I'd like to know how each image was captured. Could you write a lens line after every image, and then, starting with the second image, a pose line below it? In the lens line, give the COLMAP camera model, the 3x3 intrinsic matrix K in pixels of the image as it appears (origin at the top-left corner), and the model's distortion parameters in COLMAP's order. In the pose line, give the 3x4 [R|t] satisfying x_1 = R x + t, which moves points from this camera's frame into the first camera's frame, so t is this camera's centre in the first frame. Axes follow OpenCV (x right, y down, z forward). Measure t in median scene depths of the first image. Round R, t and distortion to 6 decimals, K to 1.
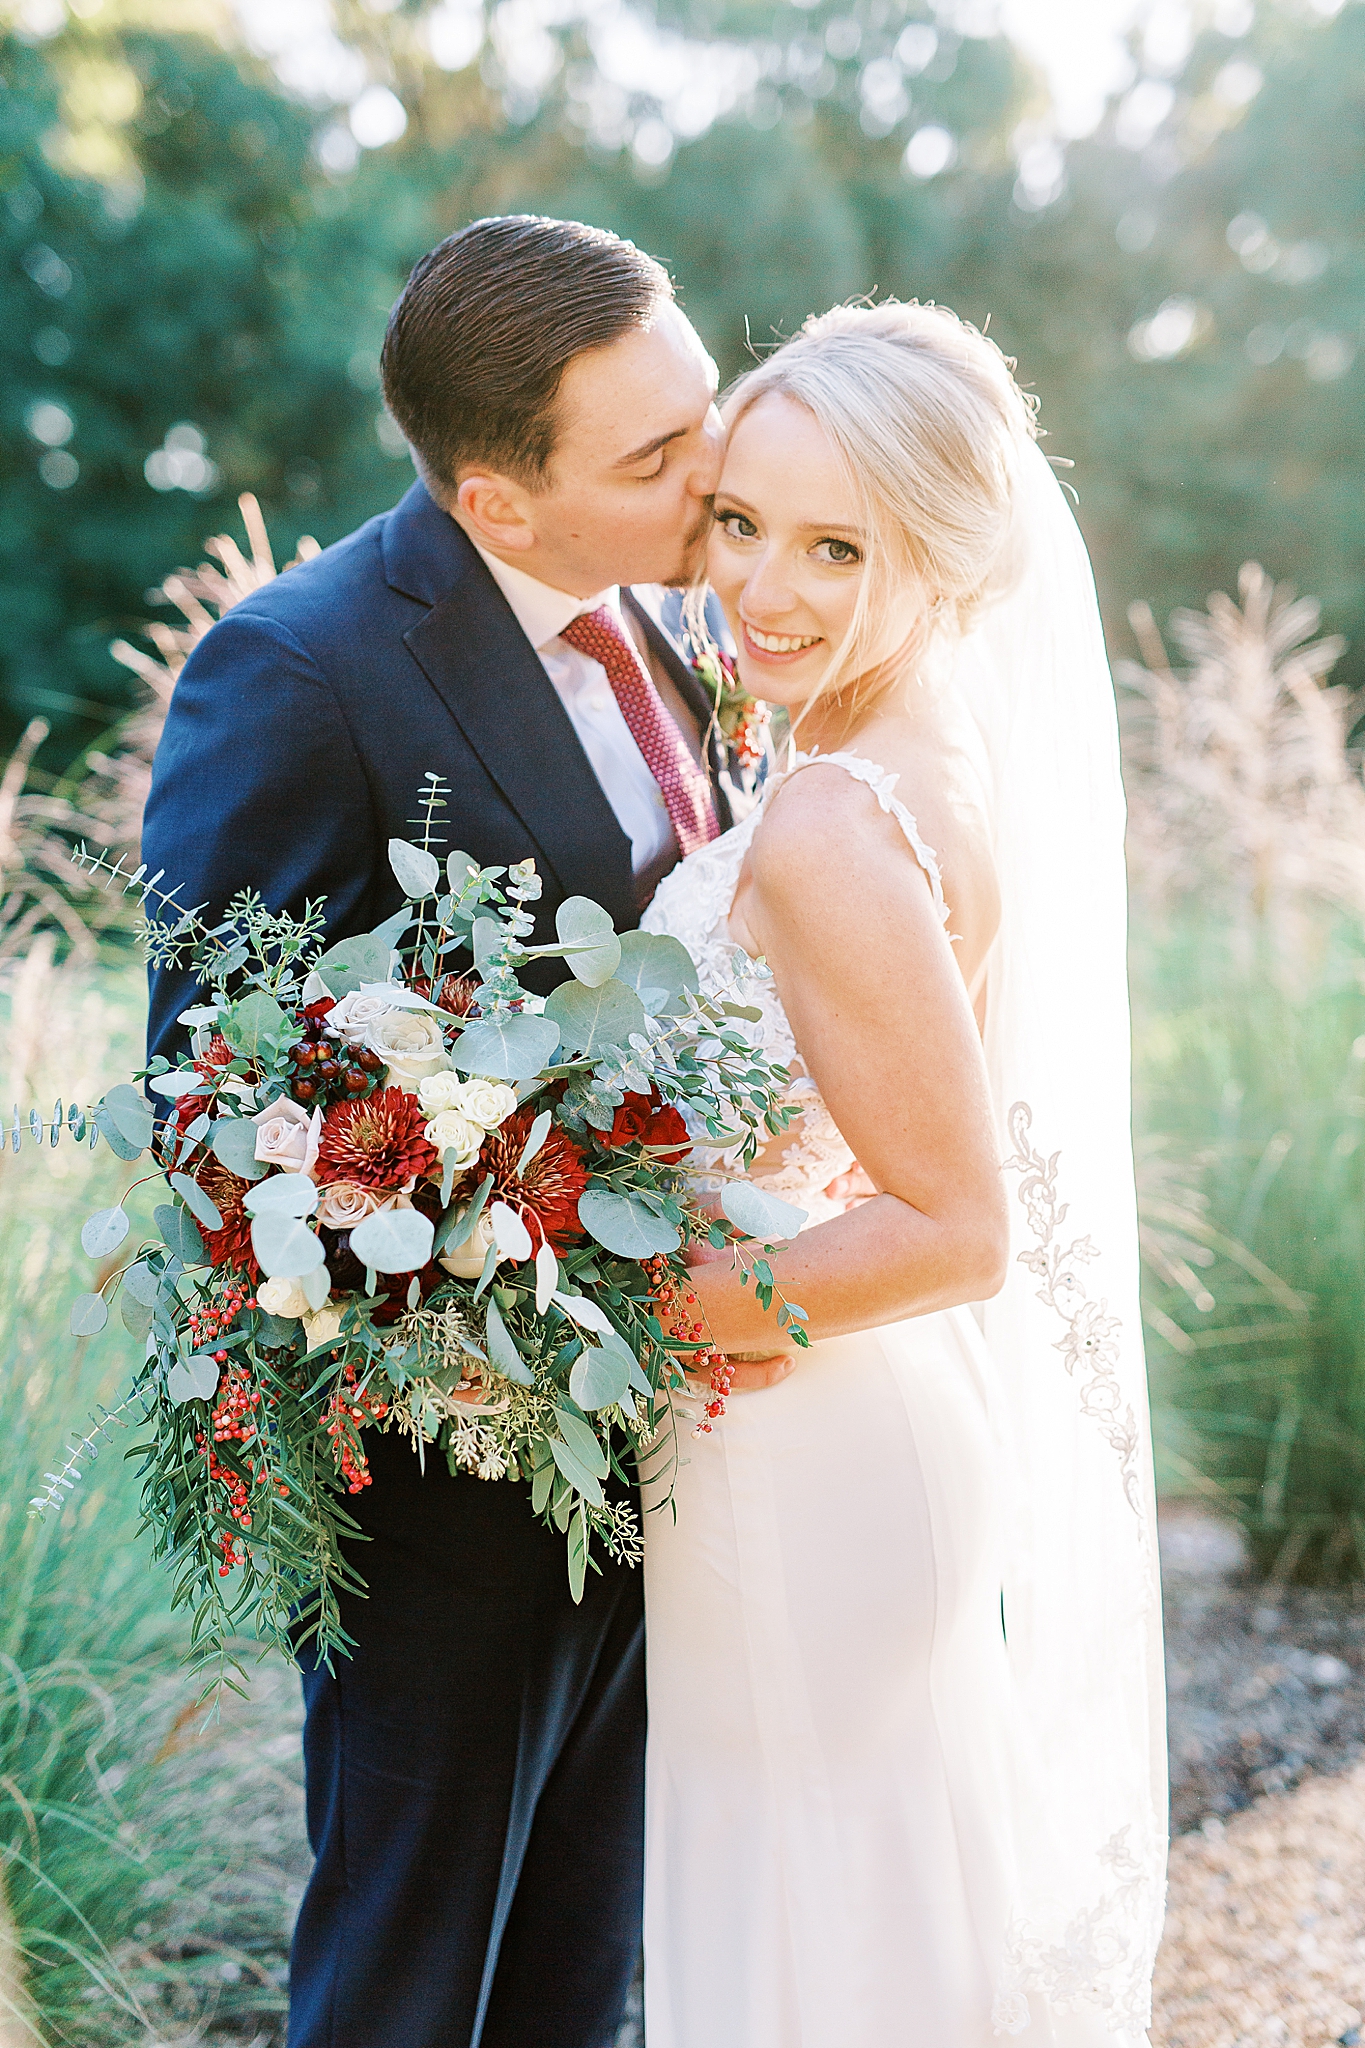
lens RADIAL K [[3409.3, 0, 642.4], [0, 3409.3, 987.9], [0, 0, 1]] dist [0.003345, 0.000000]
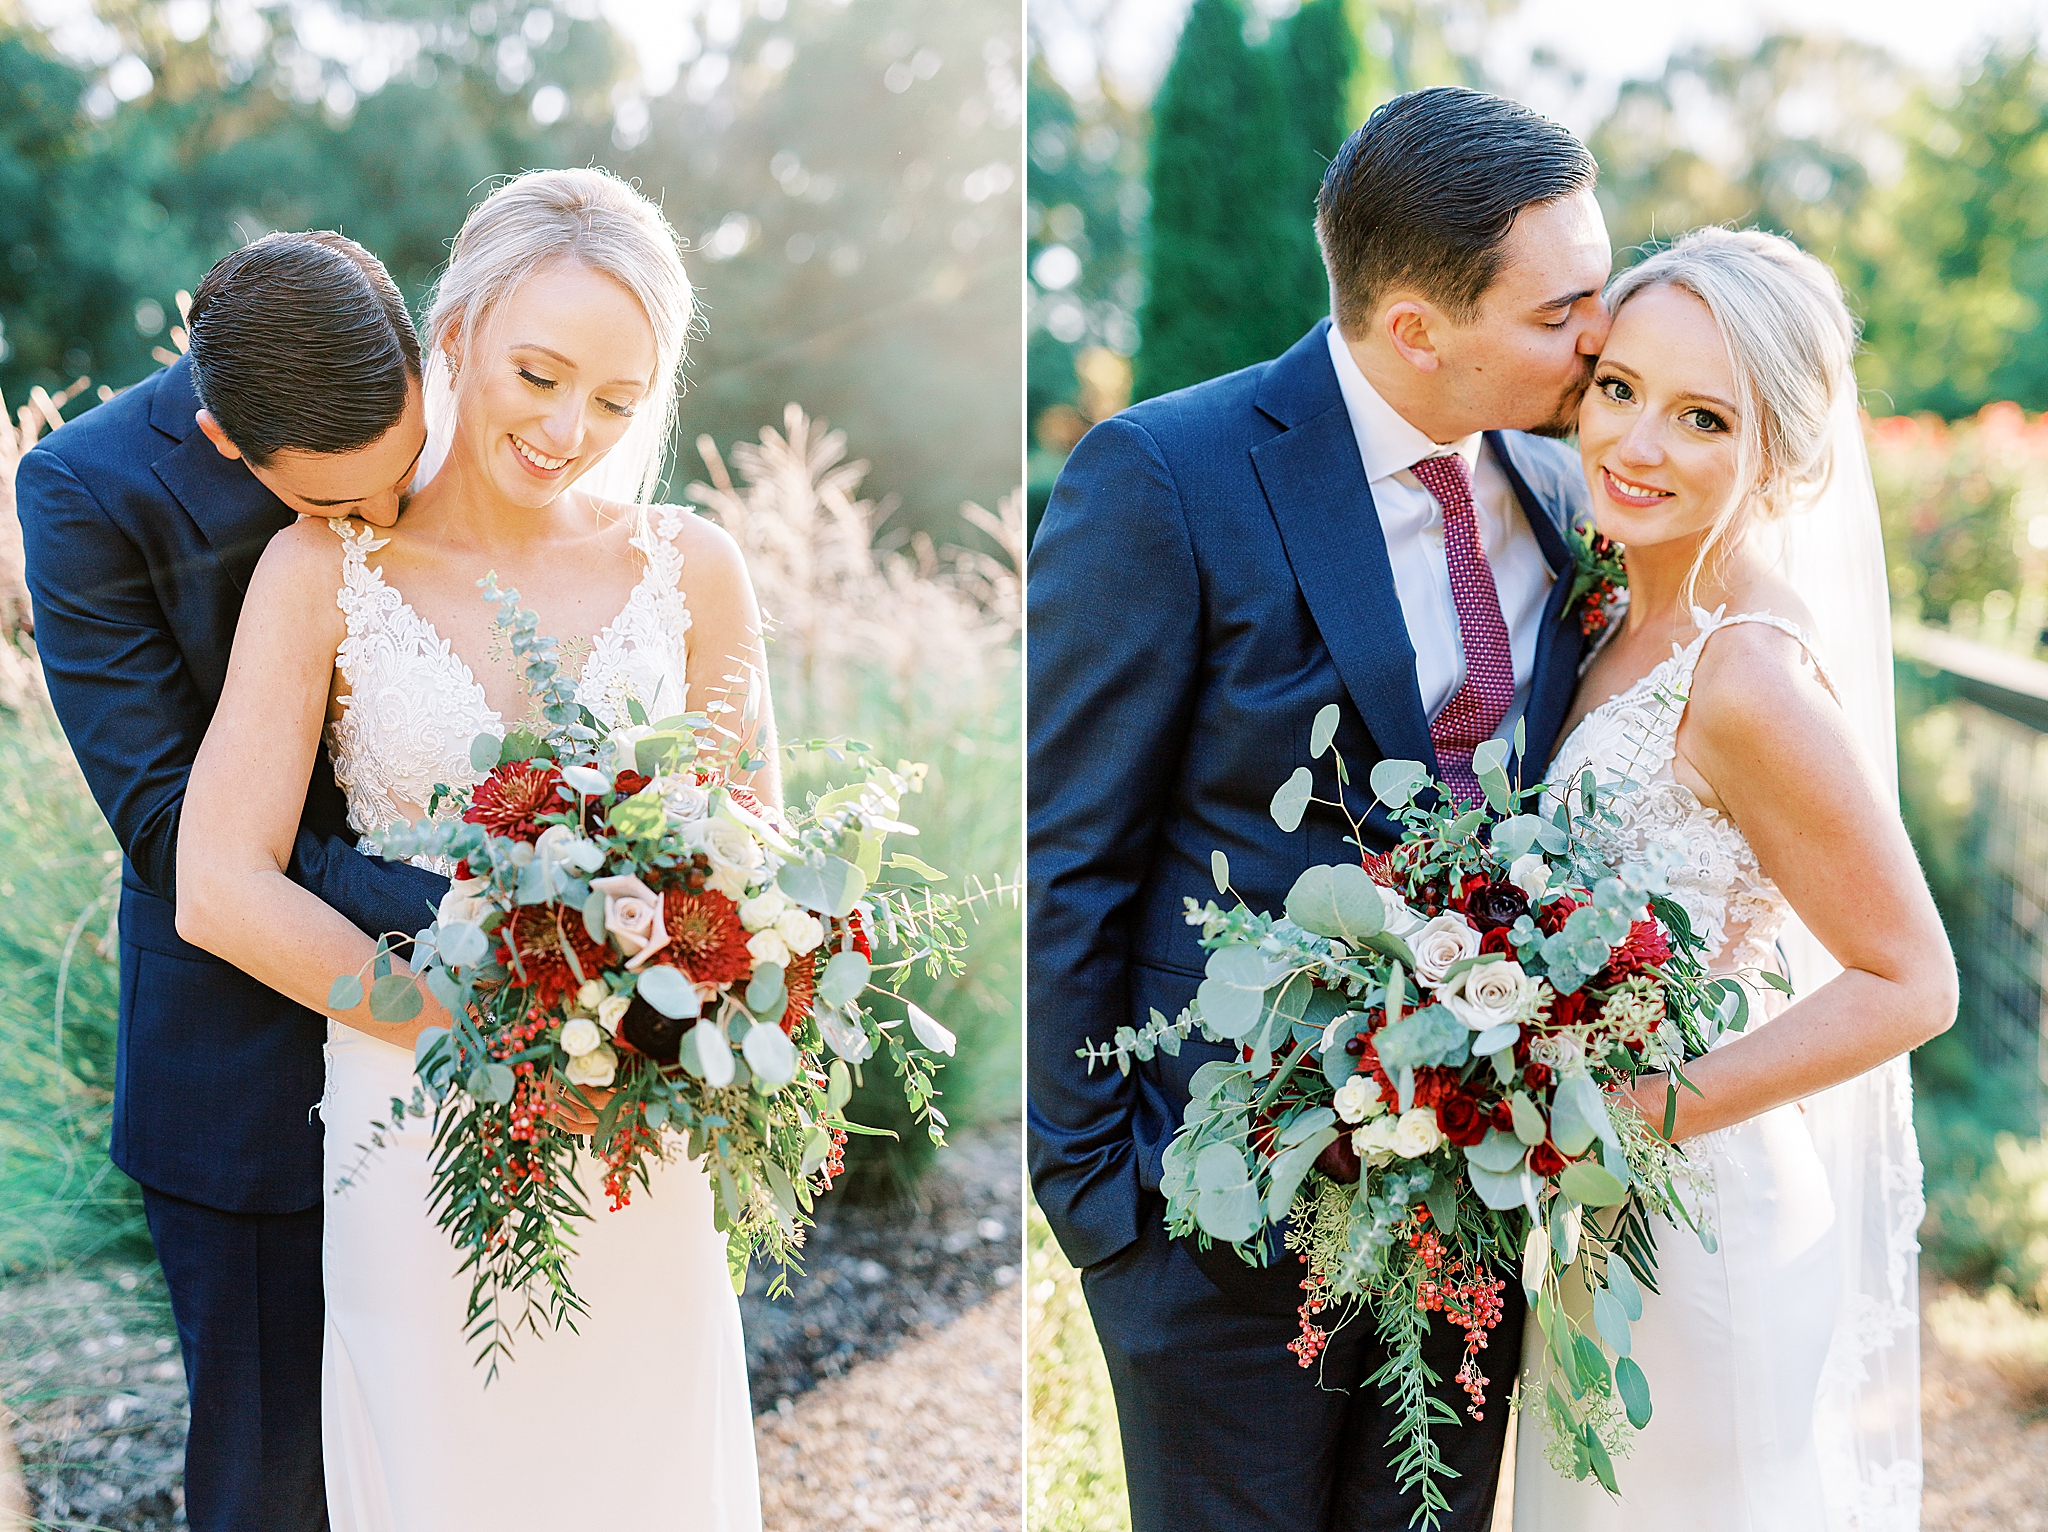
lens RADIAL K [[5287.2, 0, 1024.6], [0, 5287.2, 766.9], [0, 0, 1]] dist [-0.056467, 0.000000]
pose [[0.976125, -0.017133, 0.216532, -0.258714], [0.021292, 0.999631, -0.016890, 0.071207], [-0.216163, 0.021097, 0.976129, -1.459038]]
